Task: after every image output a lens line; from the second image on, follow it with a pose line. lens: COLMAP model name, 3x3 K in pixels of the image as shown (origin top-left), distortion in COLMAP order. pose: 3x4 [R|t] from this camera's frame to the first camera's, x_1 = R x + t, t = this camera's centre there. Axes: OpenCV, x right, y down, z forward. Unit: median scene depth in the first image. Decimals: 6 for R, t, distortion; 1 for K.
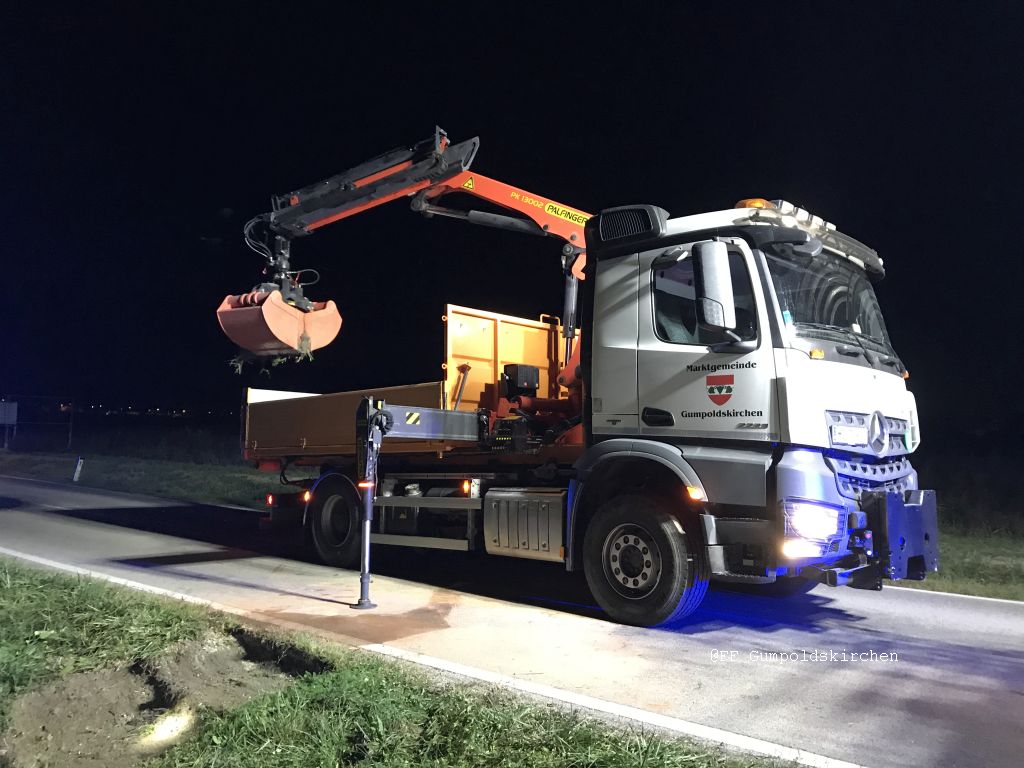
lens RADIAL K [[845.9, 0, 518.0], [0, 845.9, 388.3], [0, 0, 1]] dist [0.076755, -0.131006]
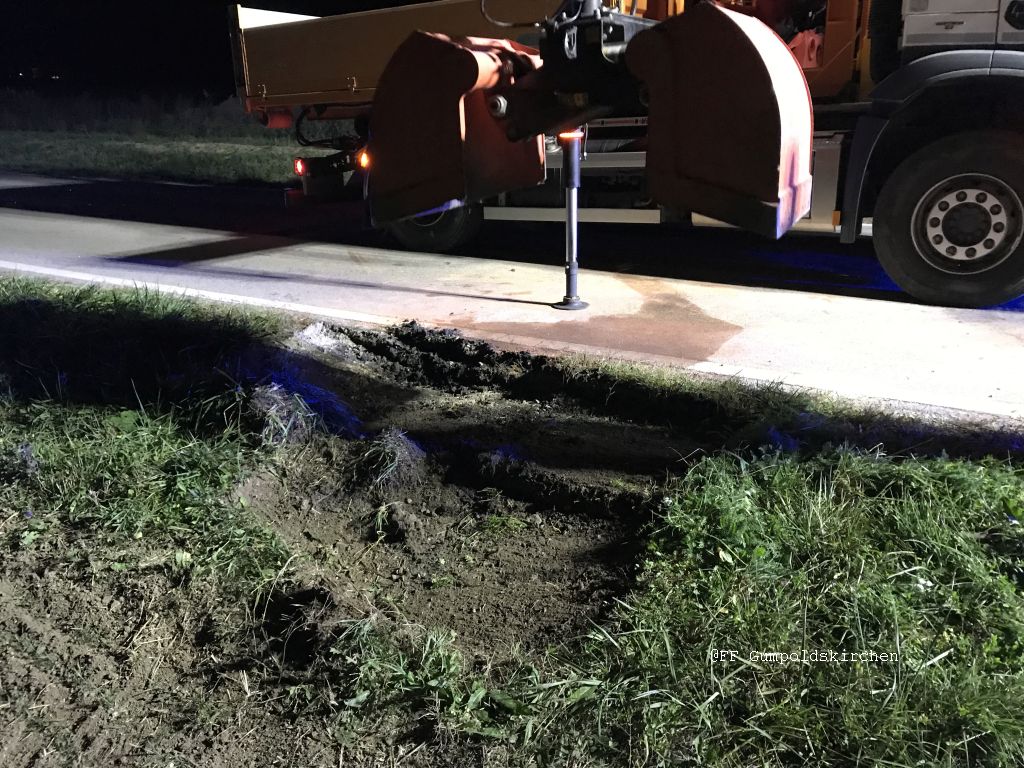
lens RADIAL K [[845.9, 0, 518.0], [0, 845.9, 388.3], [0, 0, 1]] dist [0.076755, -0.131006]
pose [[0.984139, -0.084428, 0.156018, -0.349574], [0.018423, 0.923371, 0.383465, 0.038545], [-0.176438, -0.374509, 0.910282, 0.308719]]
